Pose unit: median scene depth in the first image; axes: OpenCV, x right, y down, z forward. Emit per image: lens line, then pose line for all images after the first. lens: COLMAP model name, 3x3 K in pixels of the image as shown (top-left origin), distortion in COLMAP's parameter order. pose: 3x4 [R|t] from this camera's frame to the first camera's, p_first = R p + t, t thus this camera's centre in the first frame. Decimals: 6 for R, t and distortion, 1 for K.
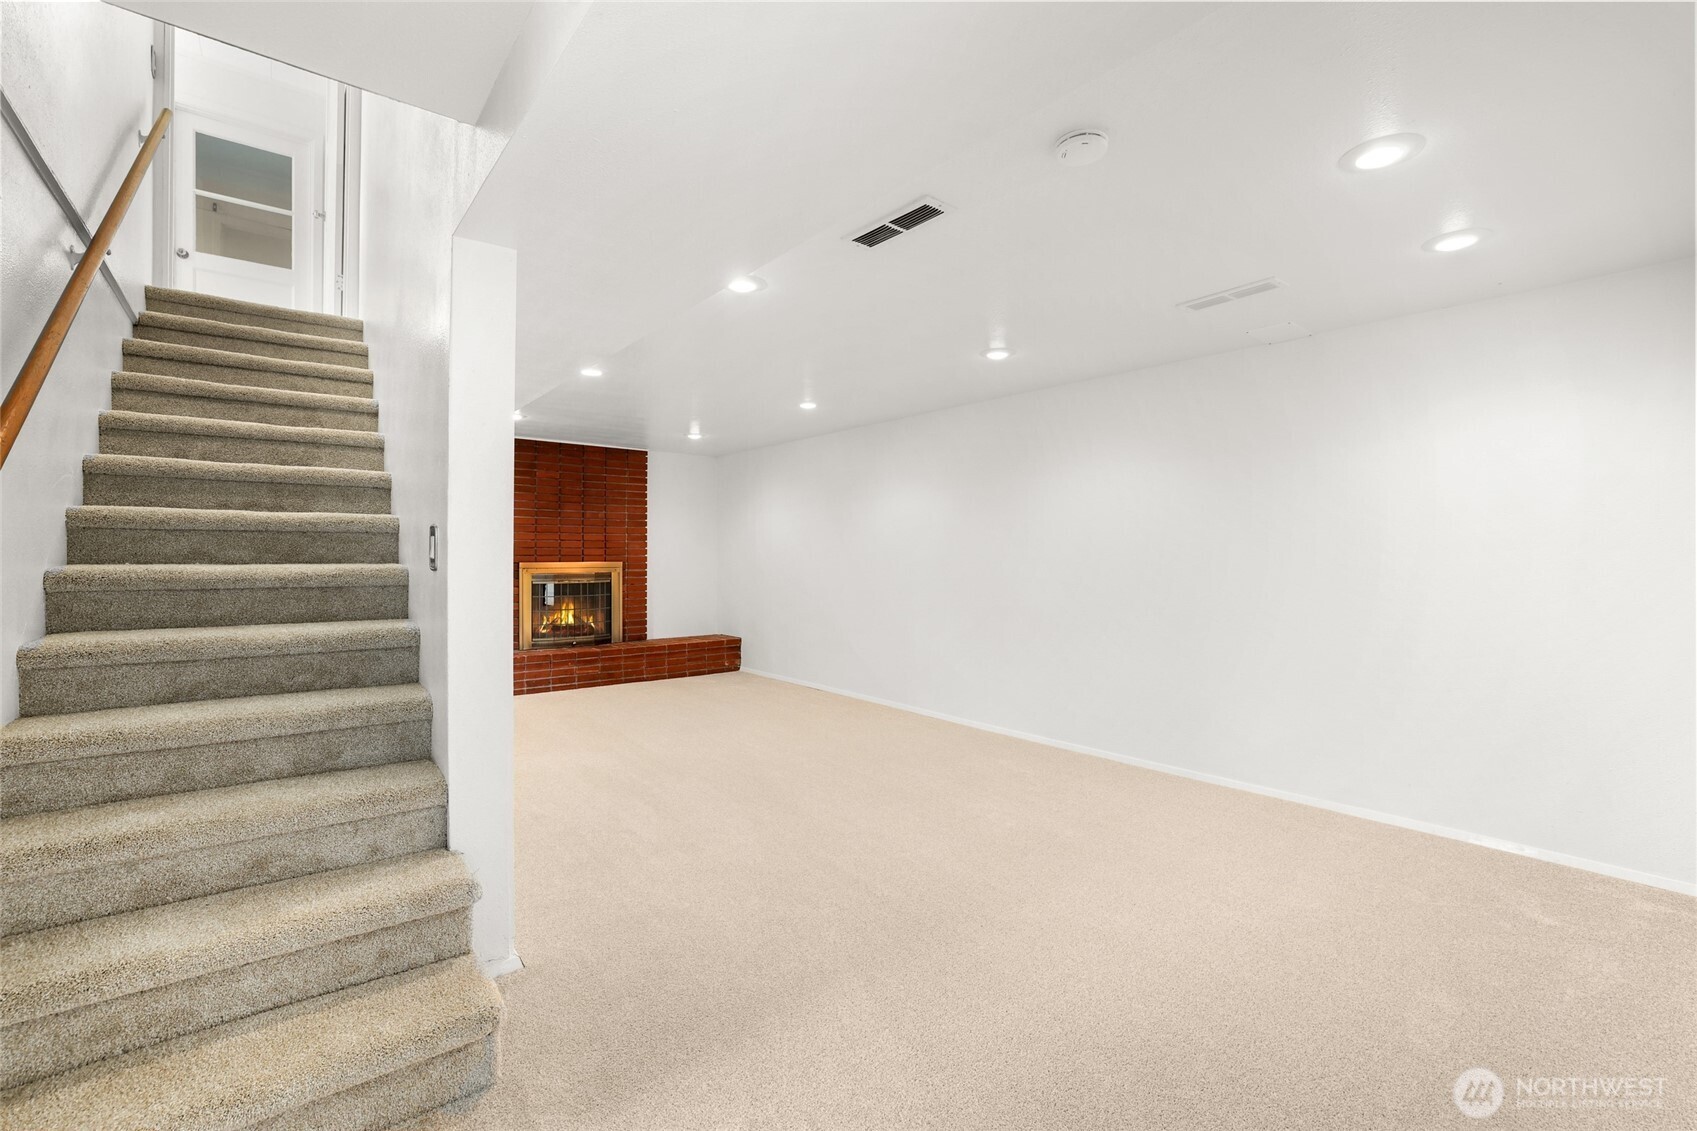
lens RADIAL K [[717.0, 0, 852.7], [0, 717.0, 562.8], [0, 0, 1]] dist [-0.014797, -0.000144]
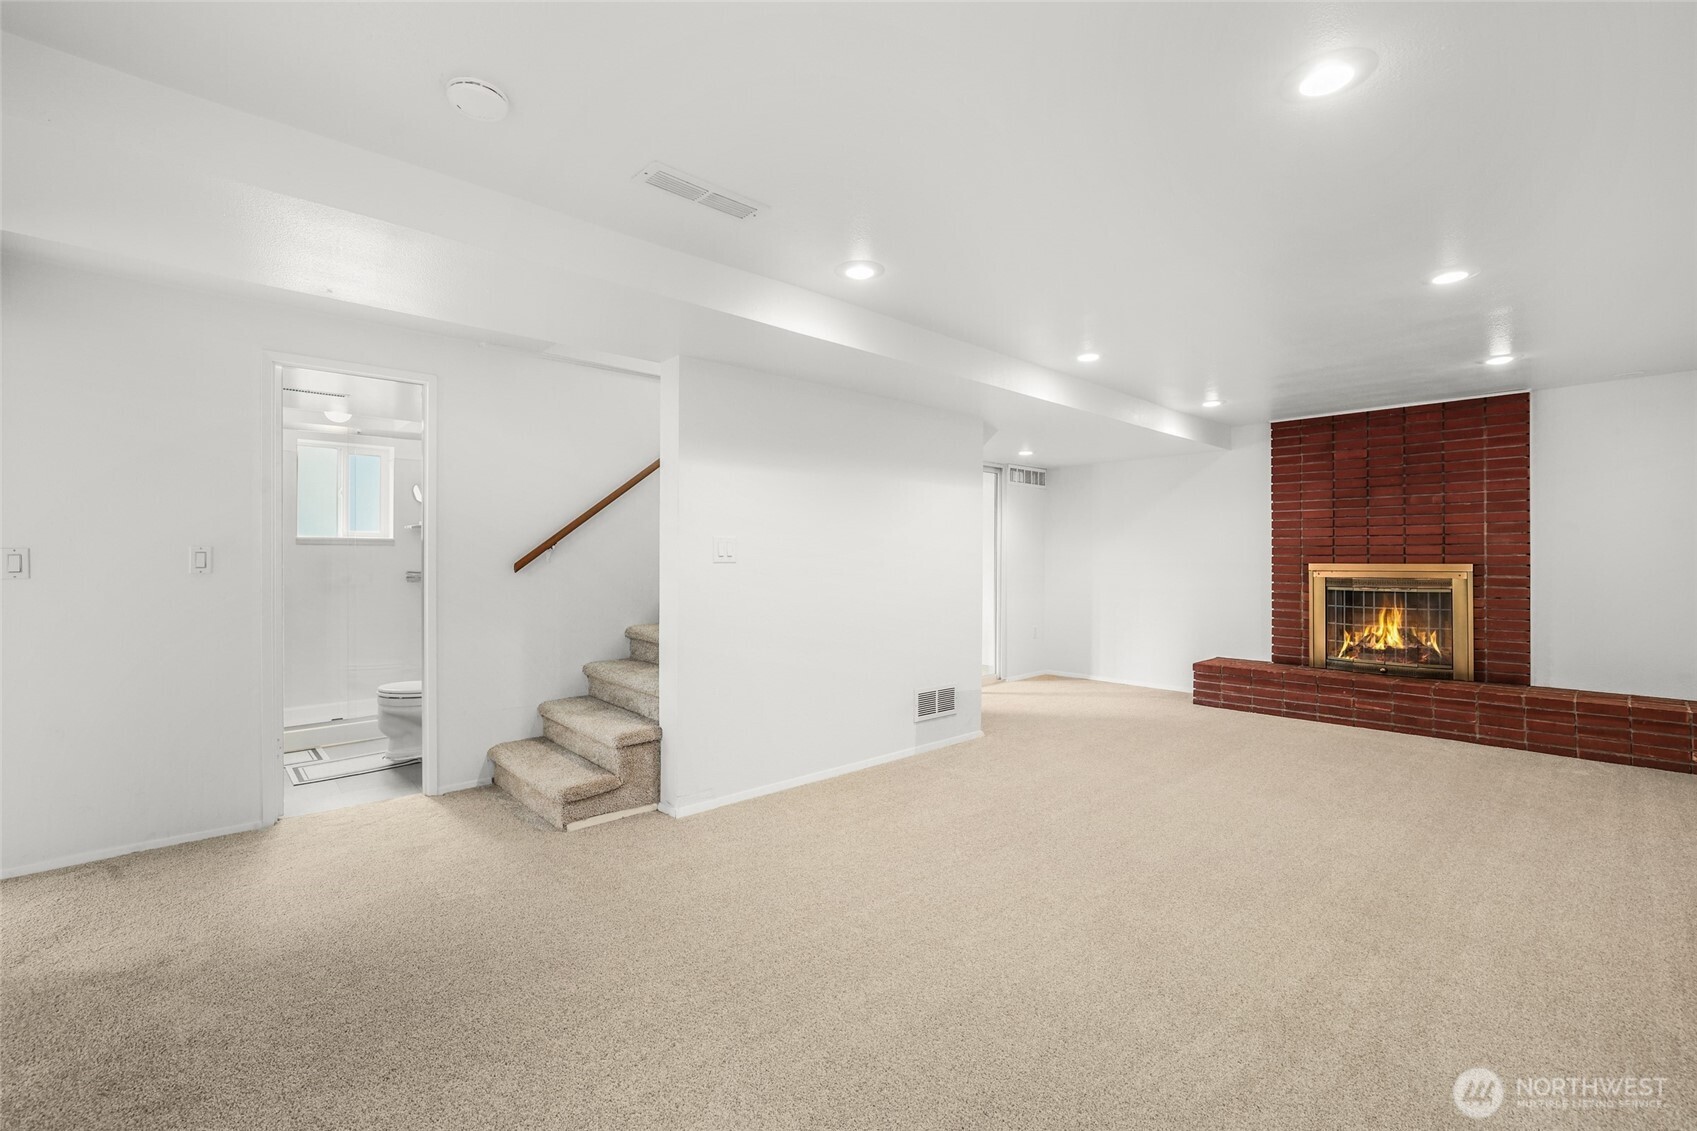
lens RADIAL K [[736.0, 0, 847.4], [0, 736.0, 553.6], [0, 0, 1]] dist [-0.000422, -0.000042]
pose [[0.078912, -0.010776, -0.996823, 0.342623], [-0.008015, 0.999902, -0.011444, 0.001707], [0.996849, 0.008893, 0.078818, 0.358657]]
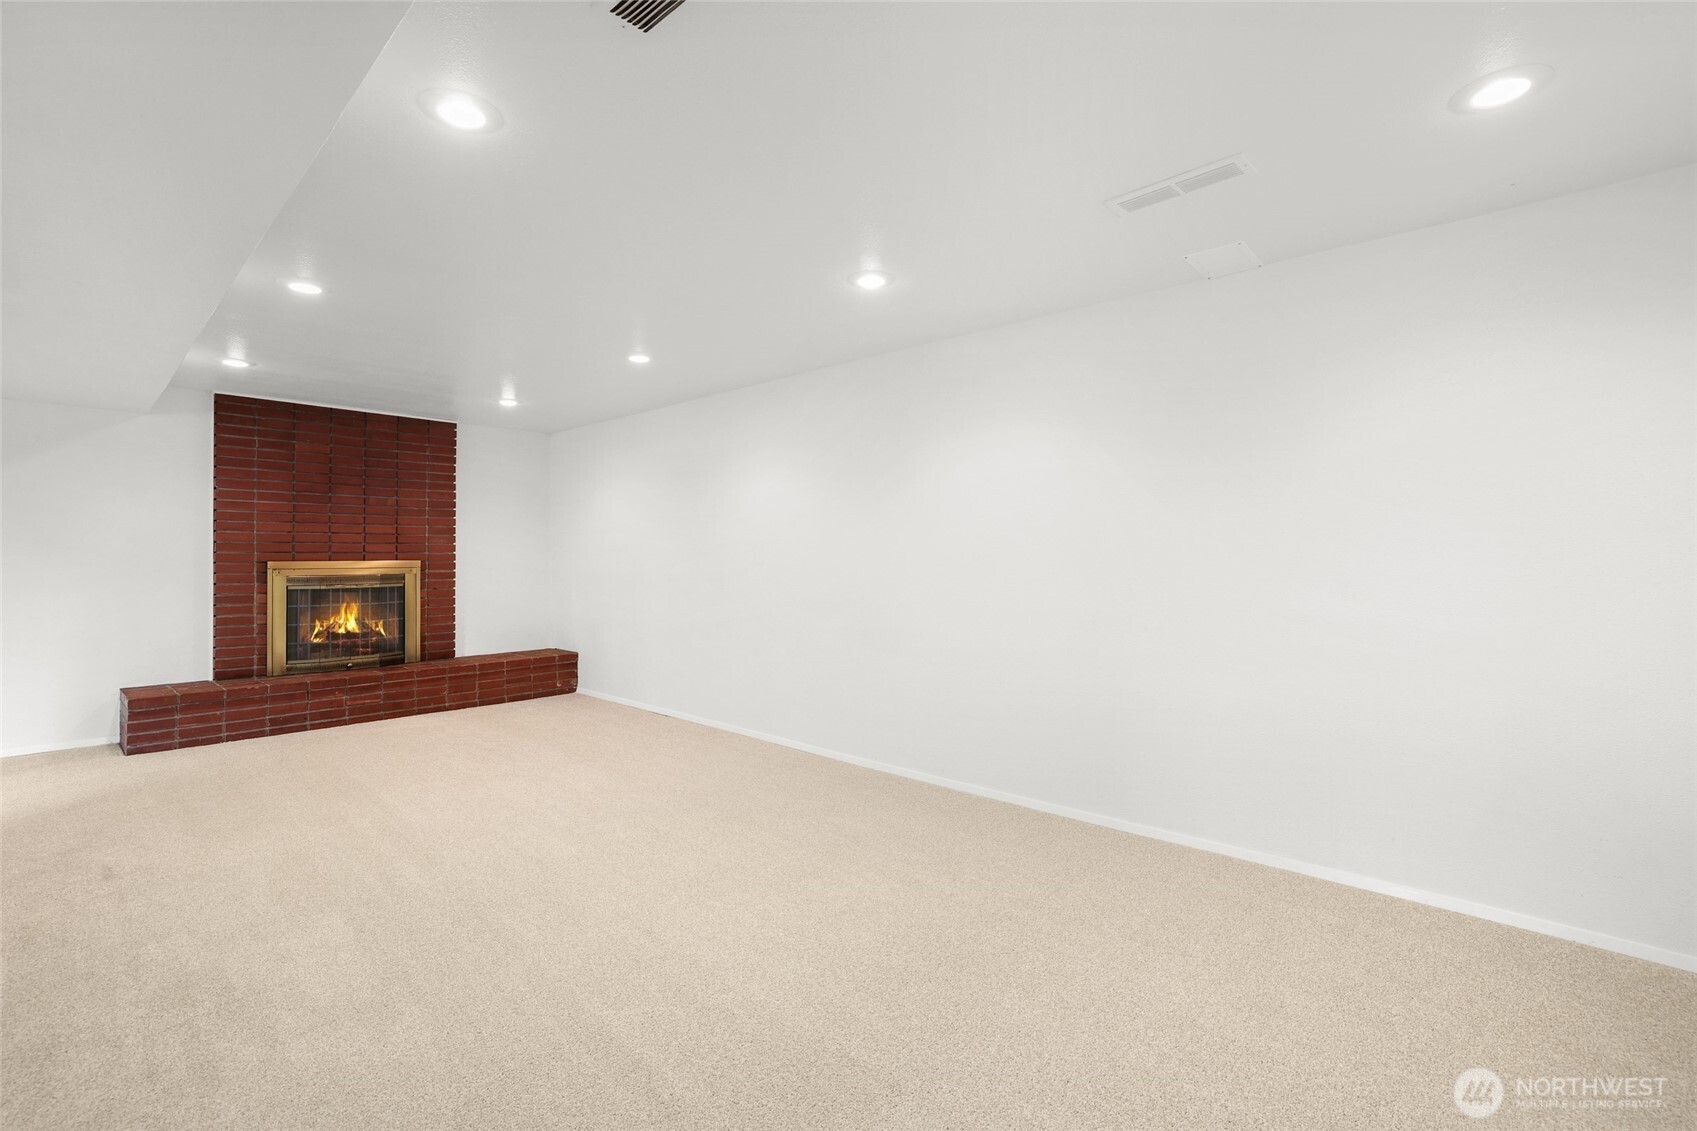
lens RADIAL K [[736.0, 0, 847.4], [0, 736.0, 553.6], [0, 0, 1]] dist [-0.000422, -0.000042]
pose [[0.990626, -0.002794, 0.136571, 0.038160], [0.004597, 0.999906, -0.012886, 0.003726], [-0.136522, 0.013393, 0.990547, 0.127015]]
